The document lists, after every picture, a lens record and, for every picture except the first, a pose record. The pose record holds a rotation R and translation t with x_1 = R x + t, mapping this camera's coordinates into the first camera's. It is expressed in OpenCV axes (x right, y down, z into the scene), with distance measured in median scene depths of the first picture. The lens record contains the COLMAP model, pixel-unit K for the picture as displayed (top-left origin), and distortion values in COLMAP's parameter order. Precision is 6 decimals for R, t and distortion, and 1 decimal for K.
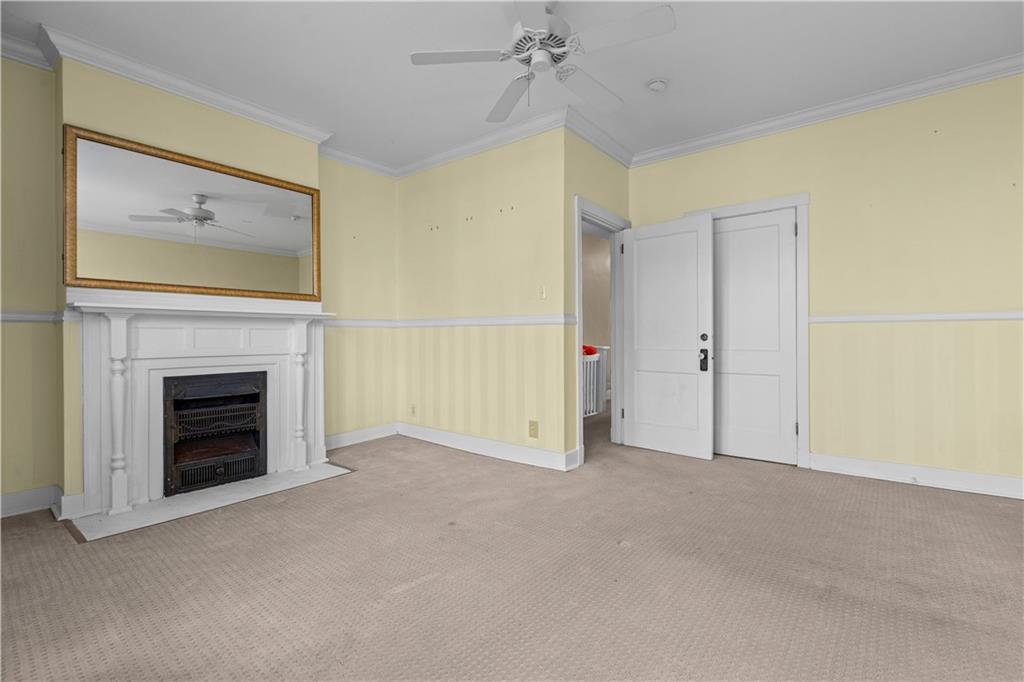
lens RADIAL K [[467.5, 0, 514.4], [0, 467.5, 335.1], [0, 0, 1]] dist [-0.000347, 0.000142]
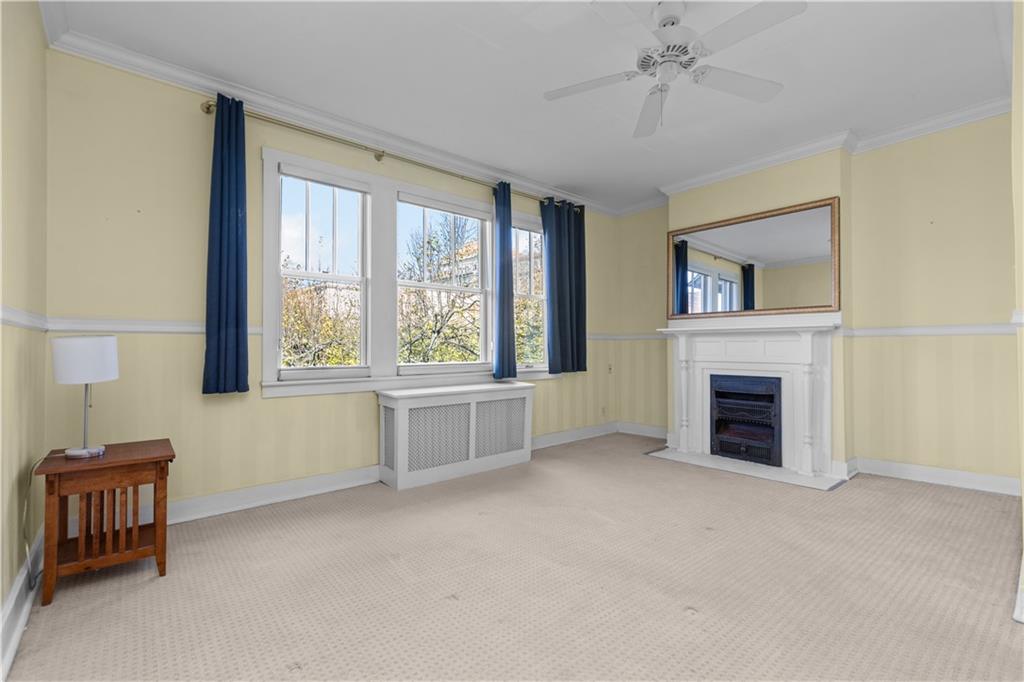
lens RADIAL K [[467.5, 0, 514.5], [0, 467.5, 344.7], [0, 0, 1]] dist [-0.000347, 0.000142]
pose [[-0.198150, -0.009606, -0.980125, 0.794571], [-0.000469, 0.999953, -0.009705, 0.008754], [0.980172, -0.001464, -0.198145, 0.635823]]
